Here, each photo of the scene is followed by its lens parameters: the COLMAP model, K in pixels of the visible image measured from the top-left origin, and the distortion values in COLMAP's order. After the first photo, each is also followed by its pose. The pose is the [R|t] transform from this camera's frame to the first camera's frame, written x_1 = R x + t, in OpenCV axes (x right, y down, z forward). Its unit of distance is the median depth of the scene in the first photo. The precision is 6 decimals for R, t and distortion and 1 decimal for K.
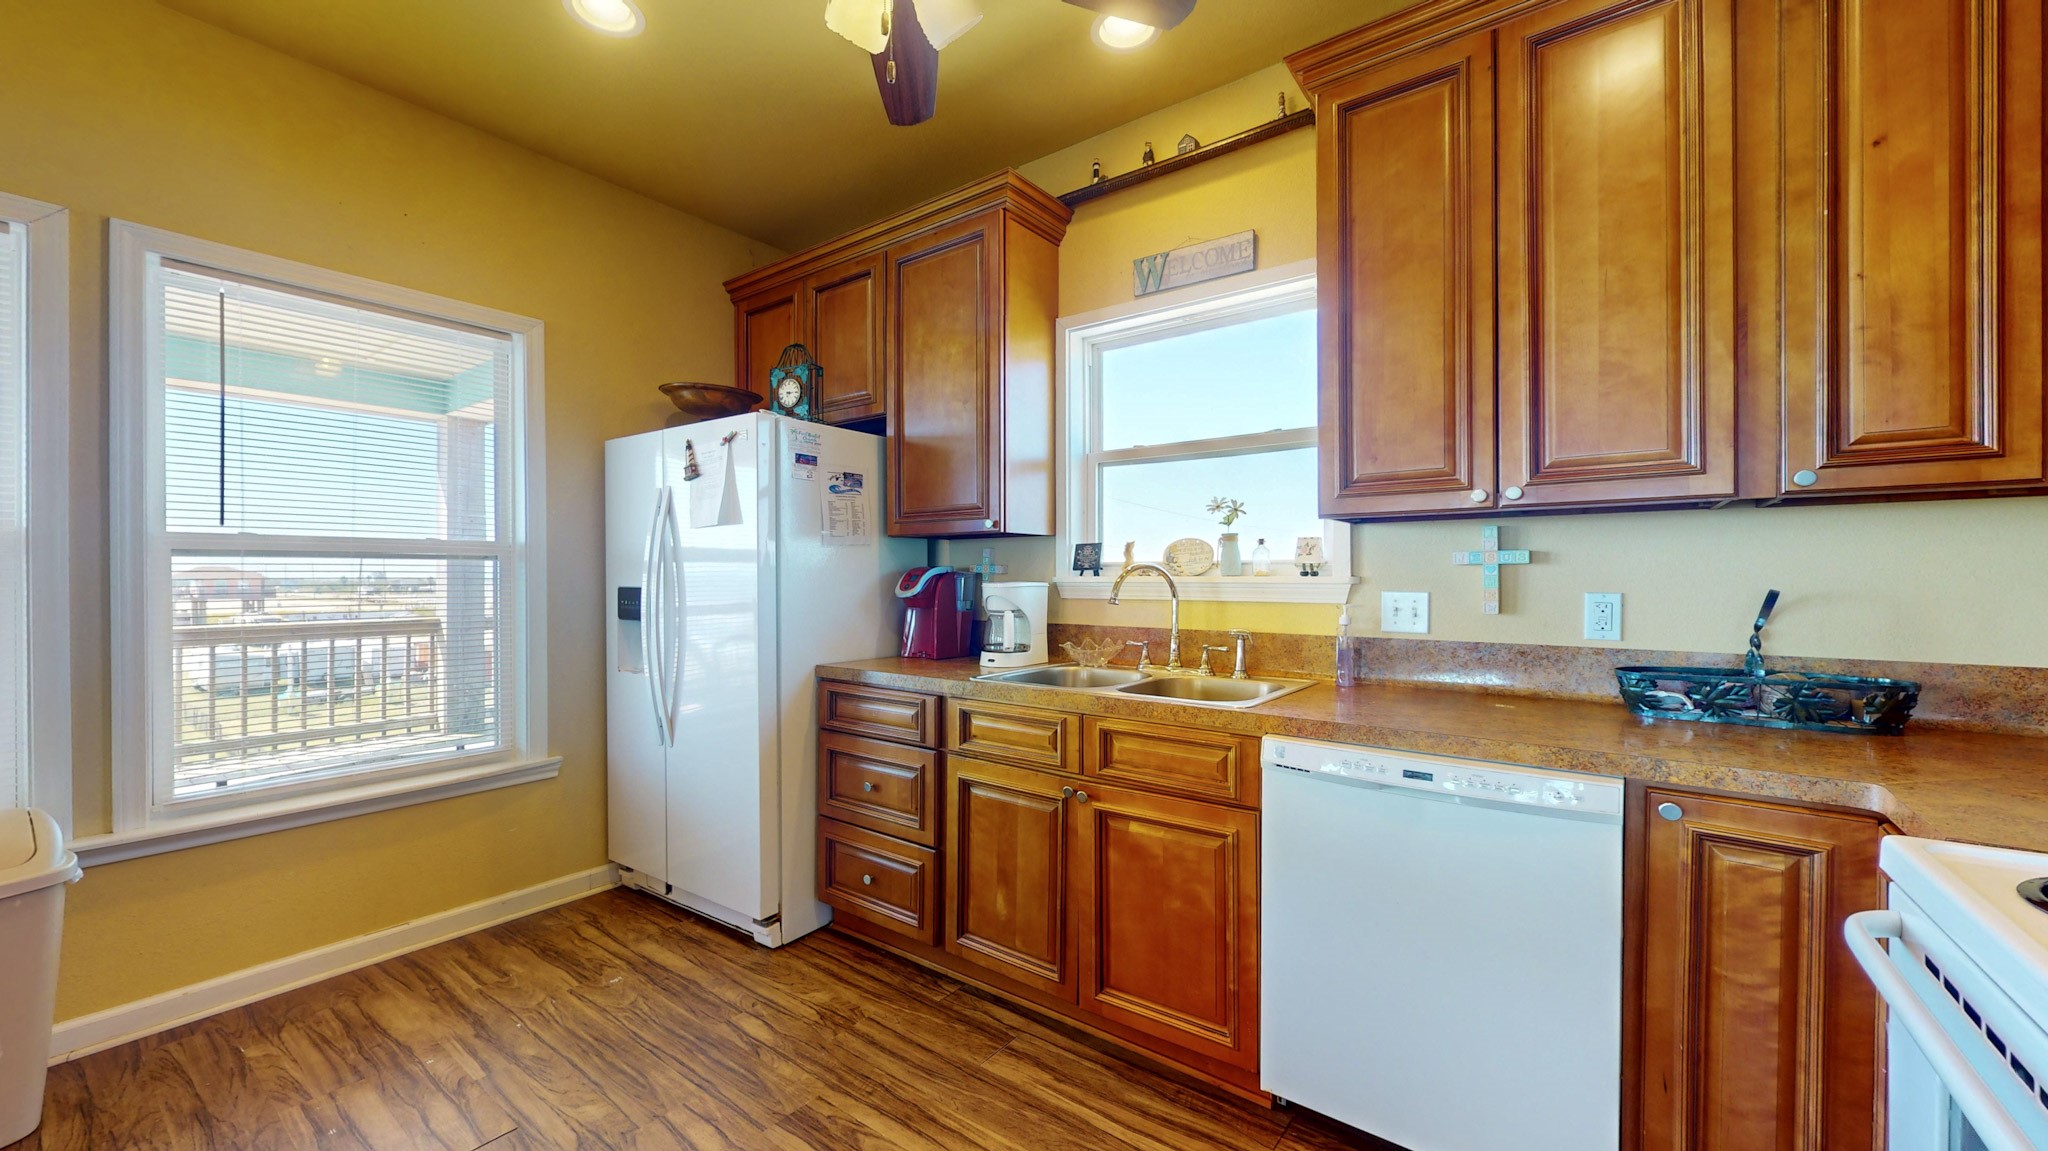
lens RADIAL K [[767.0, 0, 1031.6], [0, 767.0, 580.7], [0, 0, 1]] dist [0.000979, 0.000160]
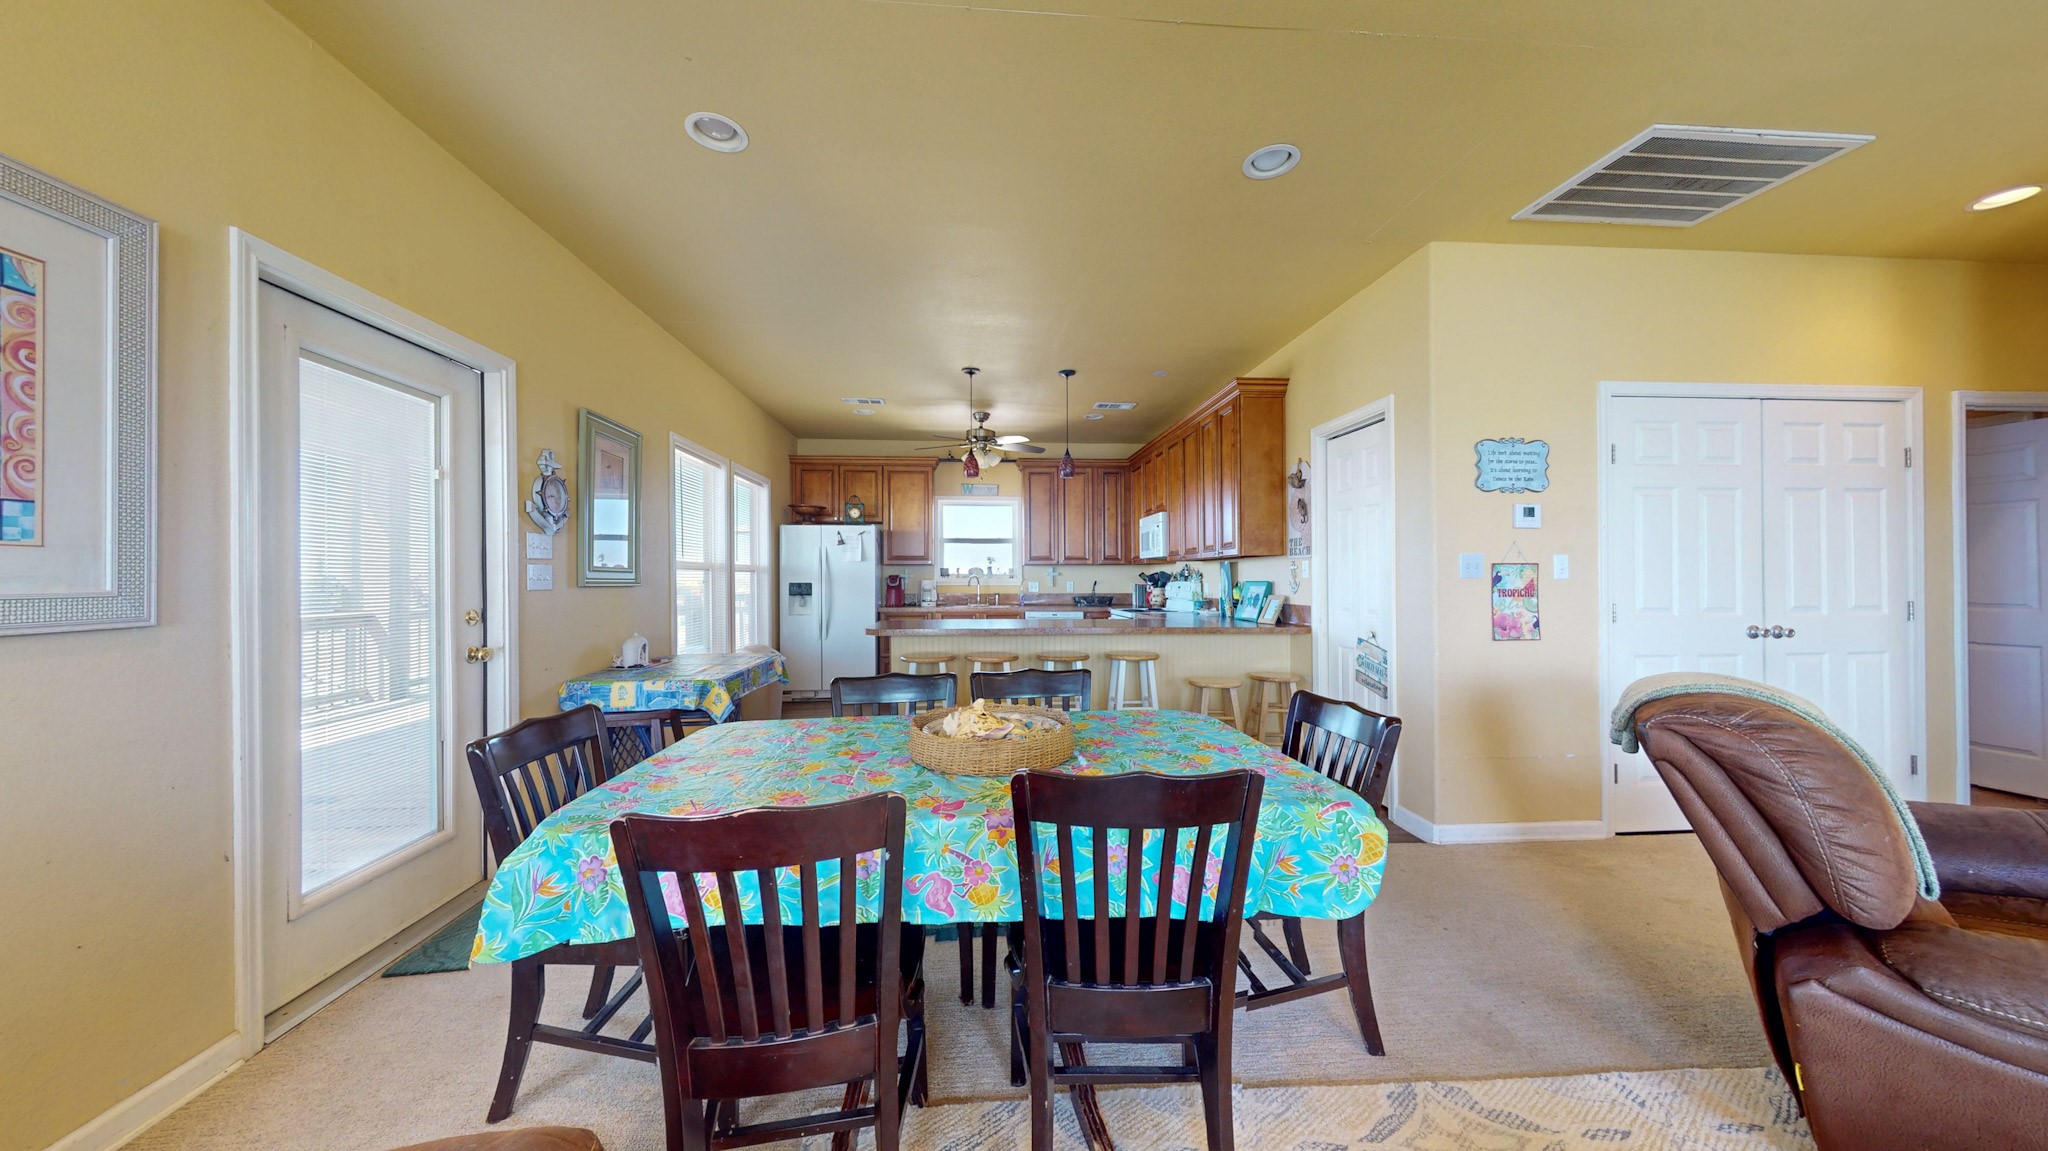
lens RADIAL K [[650.8, 0, 1016.3], [0, 650.8, 574.9], [0, 0, 1]] dist [-0.000105, -0.000051]
pose [[0.740384, 0.001151, 0.672183, -1.635798], [0.005085, 0.999960, -0.007313, 0.002595], [-0.672165, 0.008833, 0.740349, -1.294741]]
